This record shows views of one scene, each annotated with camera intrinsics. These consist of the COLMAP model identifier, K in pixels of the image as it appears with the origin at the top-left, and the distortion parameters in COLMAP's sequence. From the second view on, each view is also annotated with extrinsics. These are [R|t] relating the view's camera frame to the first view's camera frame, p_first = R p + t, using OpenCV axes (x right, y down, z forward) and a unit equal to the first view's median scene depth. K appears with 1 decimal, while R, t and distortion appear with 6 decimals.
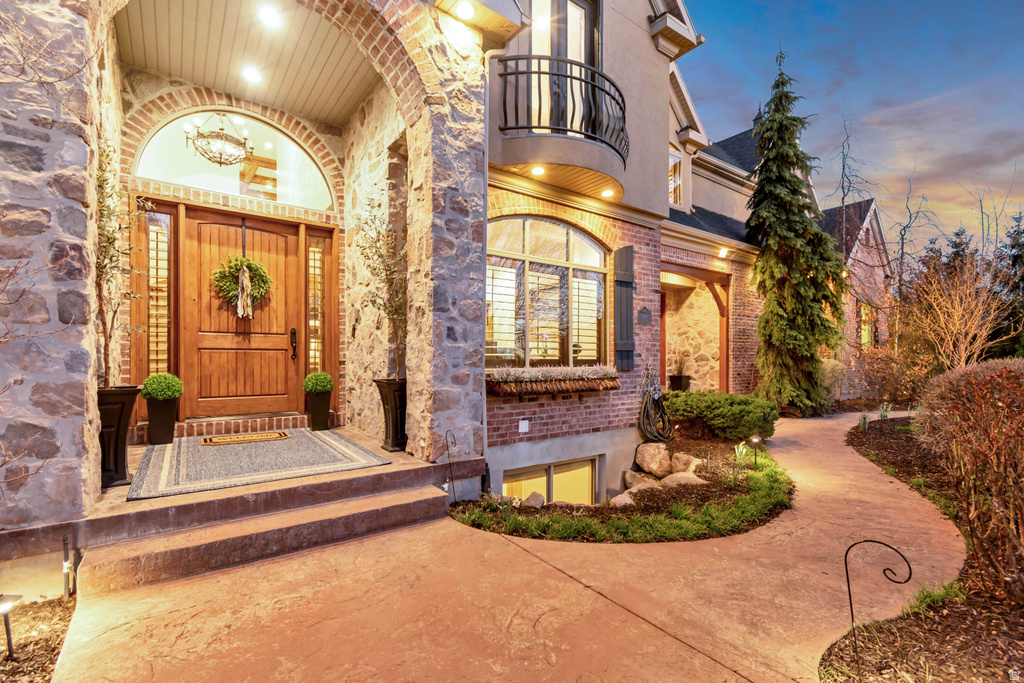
lens RADIAL K [[458.6, 0, 513.9], [0, 458.6, 353.8], [0, 0, 1]] dist [0.001538, 0.000181]
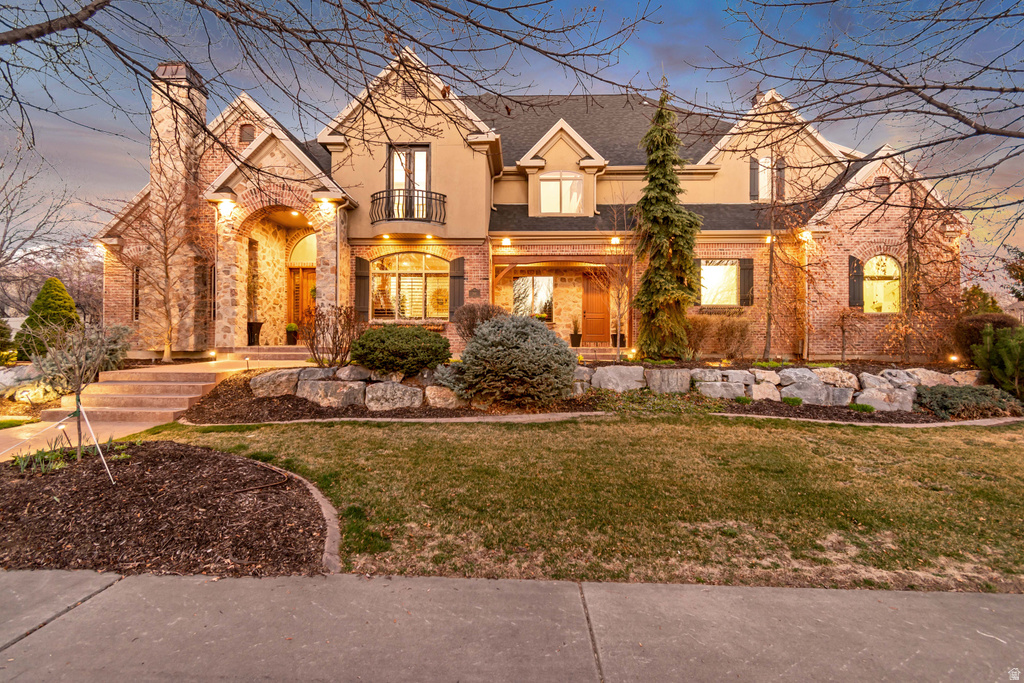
lens RADIAL K [[458.6, 0, 513.9], [0, 458.6, 353.8], [0, 0, 1]] dist [0.001538, 0.000181]
pose [[0.787367, 0.005001, -0.616464, 1.621008], [0.000945, 0.999956, 0.009319, 0.151073], [0.616483, -0.007920, 0.787328, -0.375553]]
